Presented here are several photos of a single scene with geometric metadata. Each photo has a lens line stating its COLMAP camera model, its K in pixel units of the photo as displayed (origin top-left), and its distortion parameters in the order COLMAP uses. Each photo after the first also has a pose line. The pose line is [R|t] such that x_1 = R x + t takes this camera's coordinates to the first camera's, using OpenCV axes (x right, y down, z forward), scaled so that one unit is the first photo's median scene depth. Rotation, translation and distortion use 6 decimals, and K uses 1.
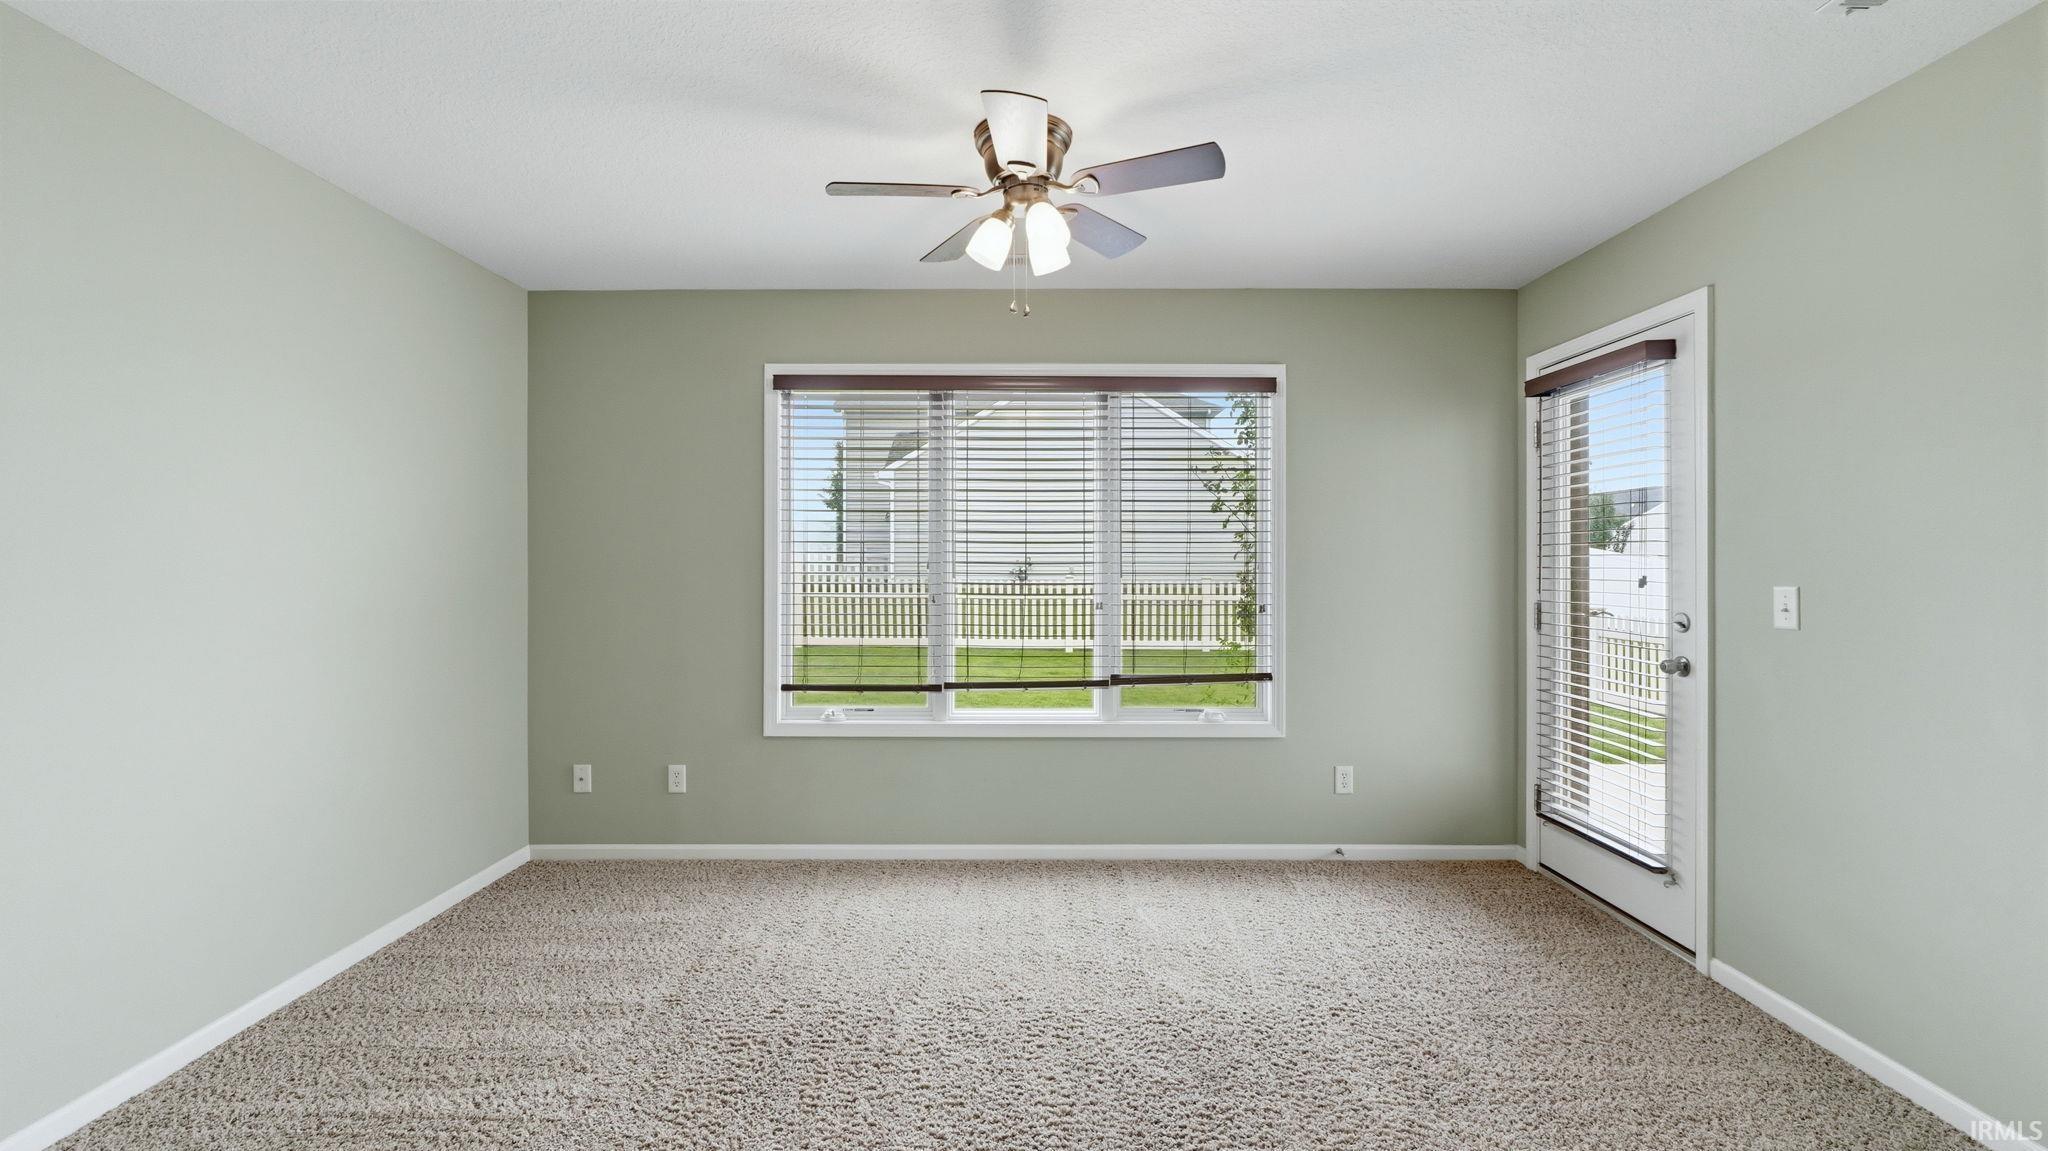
lens RADIAL K [[865.5, 0, 1023.3], [0, 865.5, 567.1], [0, 0, 1]] dist [-0.005046, 0.001005]
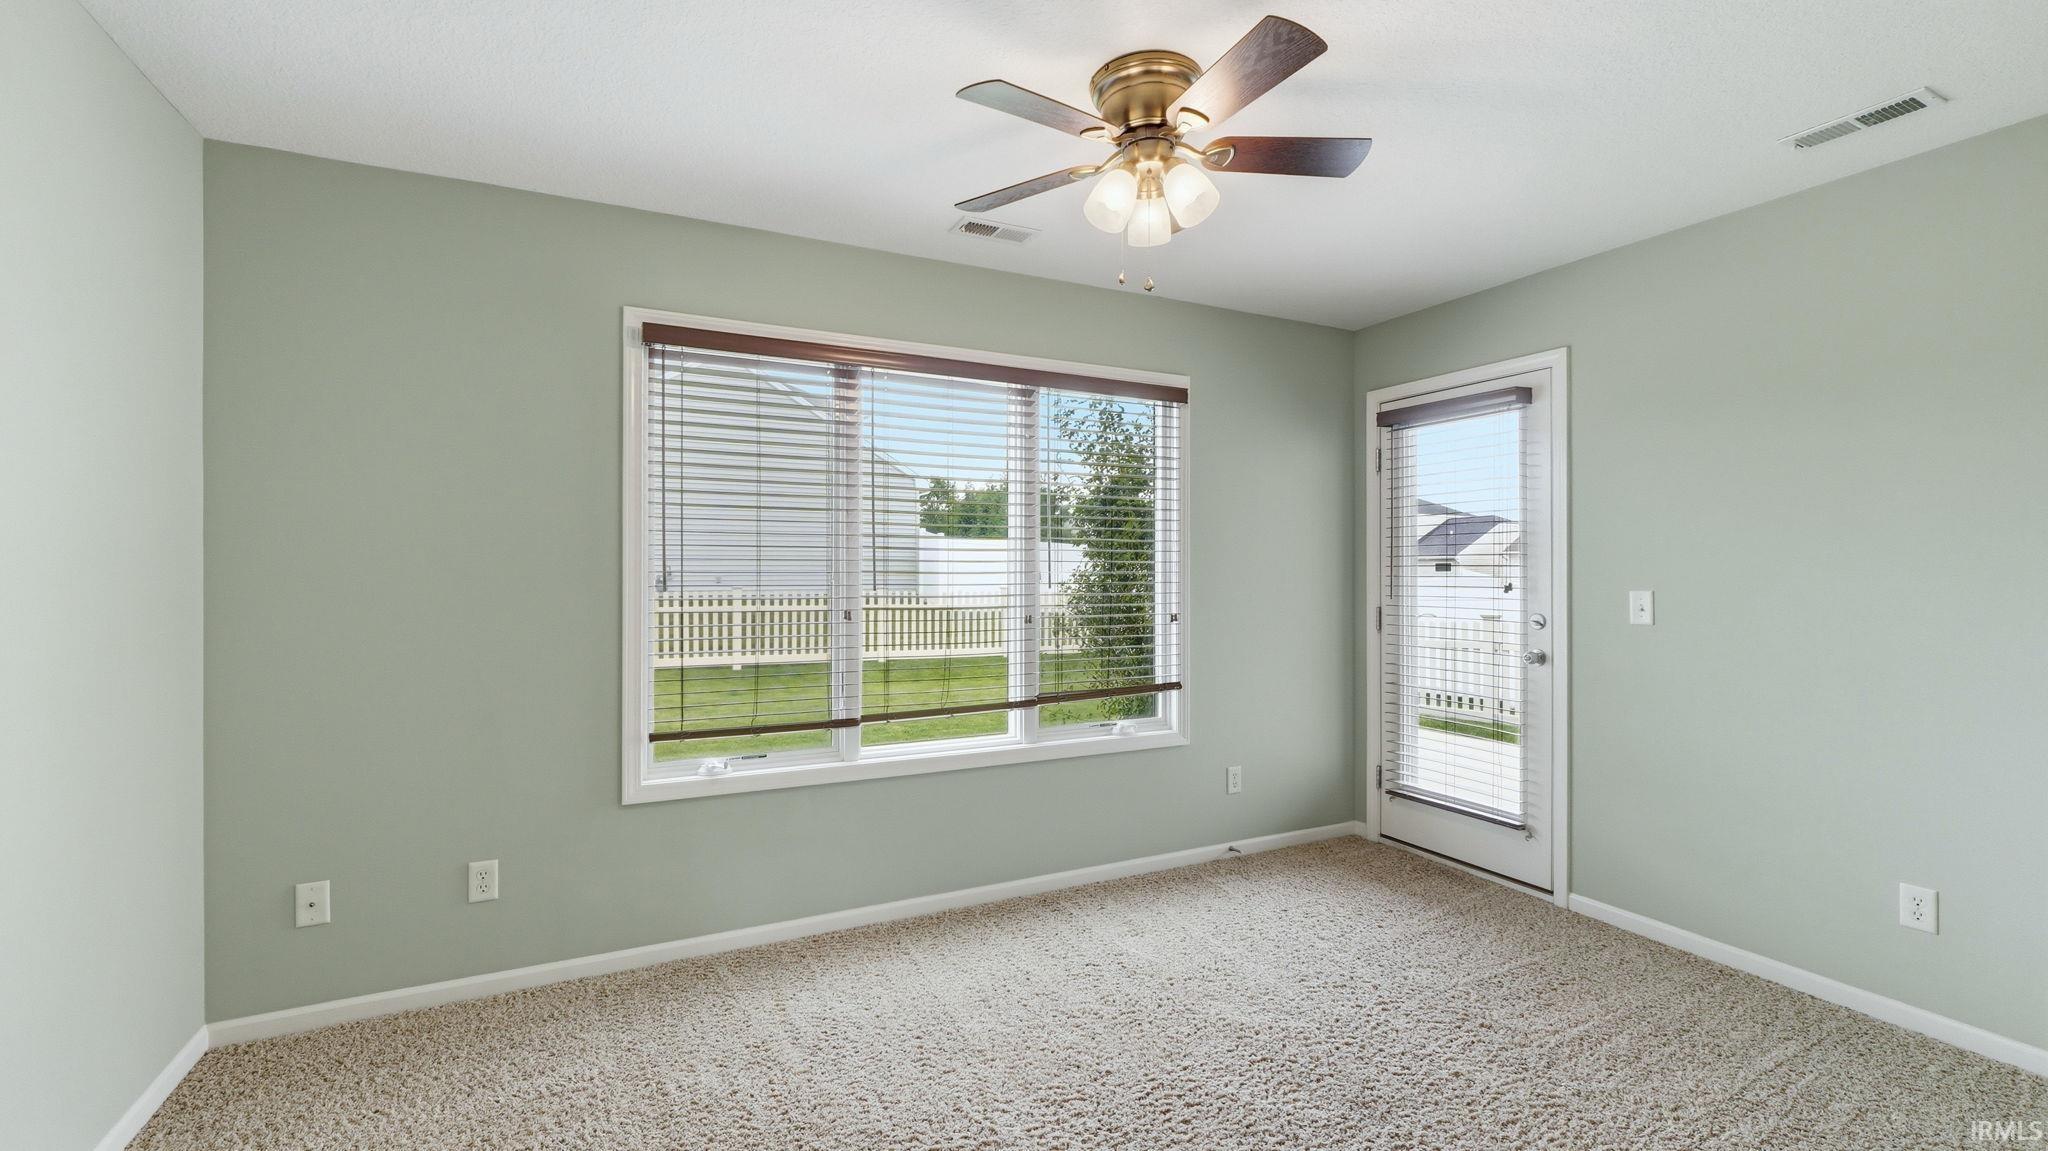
lens RADIAL K [[865.5, 0, 1025.2], [0, 865.5, 573.5], [0, 0, 1]] dist [-0.005046, 0.001005]
pose [[0.893658, -0.001363, 0.448746, -0.331417], [0.002358, 0.999996, -0.001659, -0.002107], [-0.448742, 0.002541, 0.893658, 0.181836]]
